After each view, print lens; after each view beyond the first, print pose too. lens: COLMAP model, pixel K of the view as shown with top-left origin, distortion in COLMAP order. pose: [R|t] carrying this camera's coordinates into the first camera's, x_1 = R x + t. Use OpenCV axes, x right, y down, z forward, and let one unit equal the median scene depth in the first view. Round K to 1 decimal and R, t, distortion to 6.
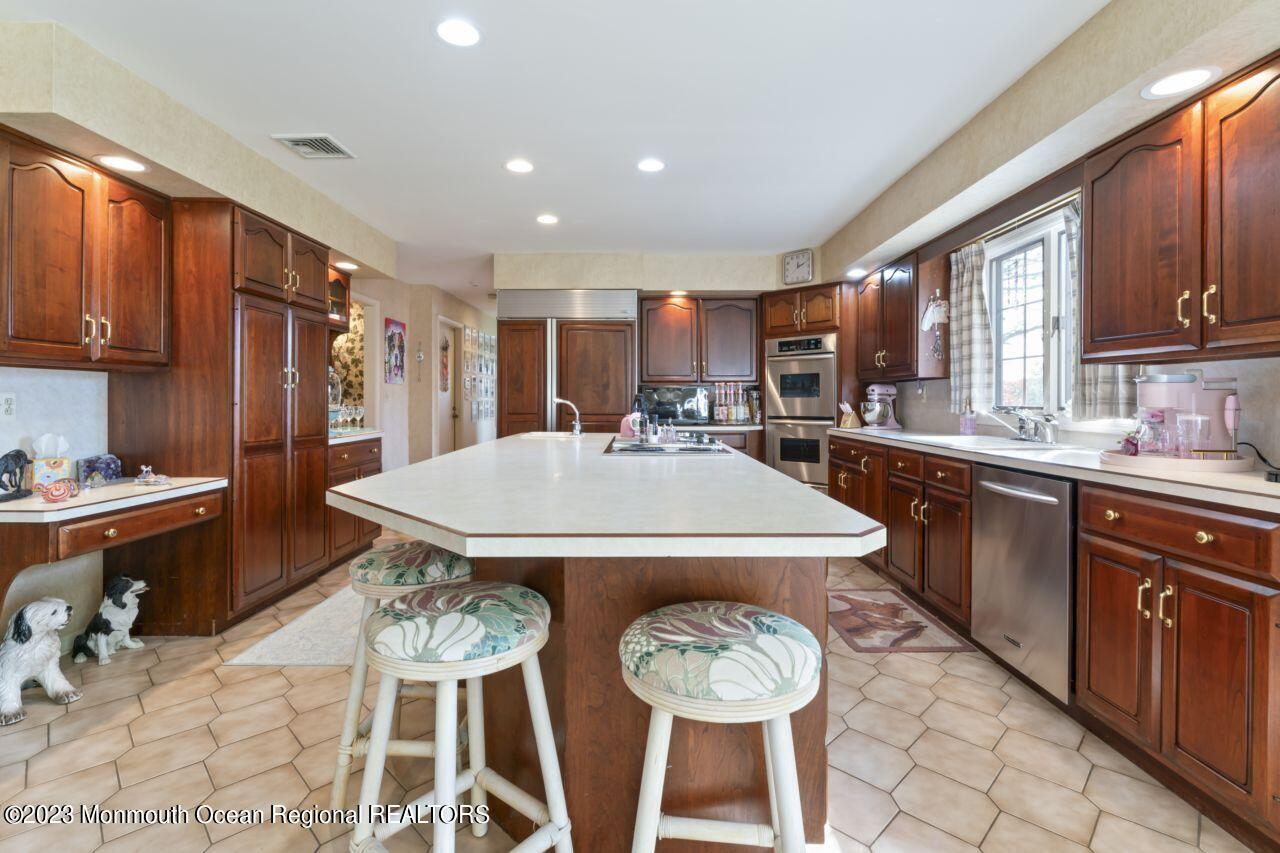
lens RADIAL K [[591.2, 0, 638.1], [0, 591.2, 400.4], [0, 0, 1]] dist [-0.003932, 0.000001]
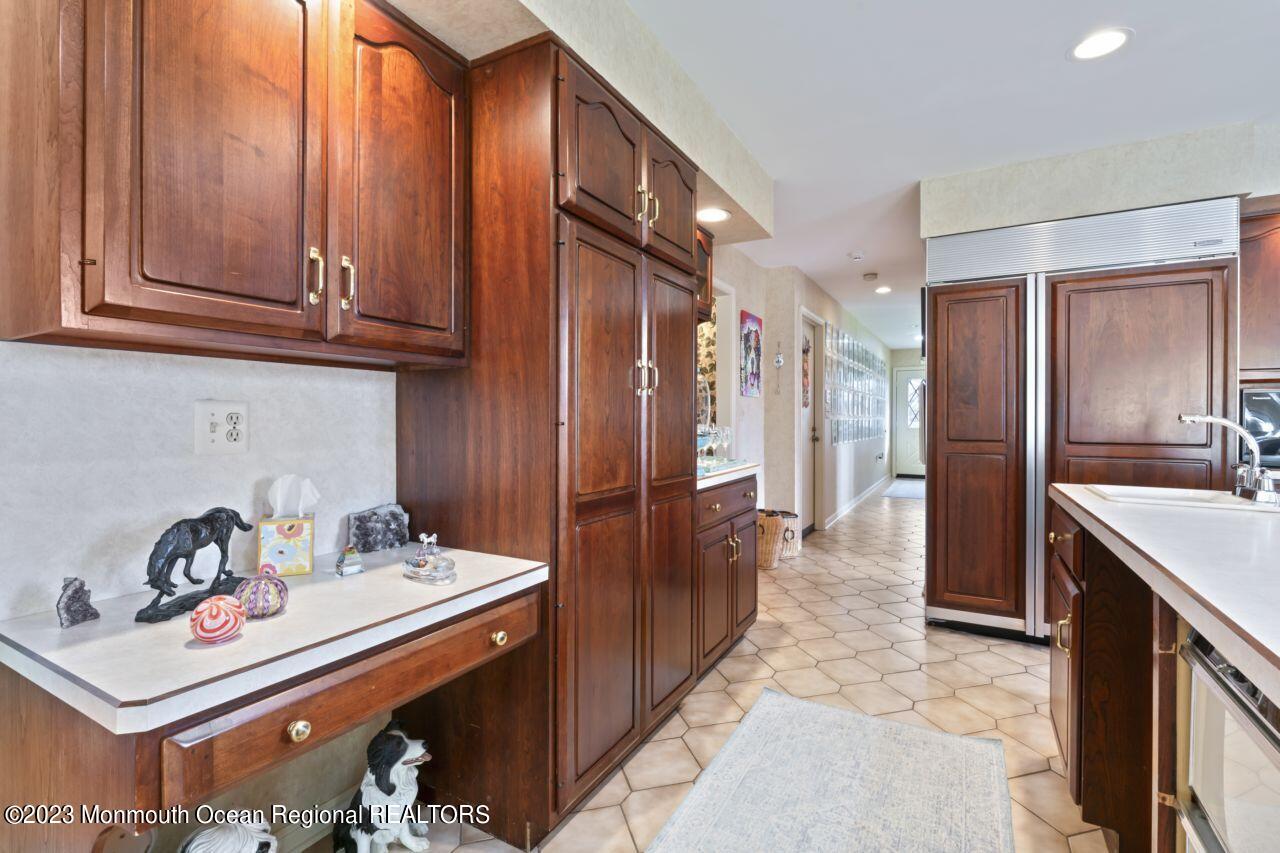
lens RADIAL K [[581.7, 0, 640.0], [0, 581.7, 426.5], [0, 0, 1]] dist [0.000368, 0.000000]
pose [[0.874133, 0.005484, -0.485656, -0.369895], [0.000478, 0.999926, 0.012150, 0.002511], [0.485687, -0.010853, 0.874065, 0.582642]]
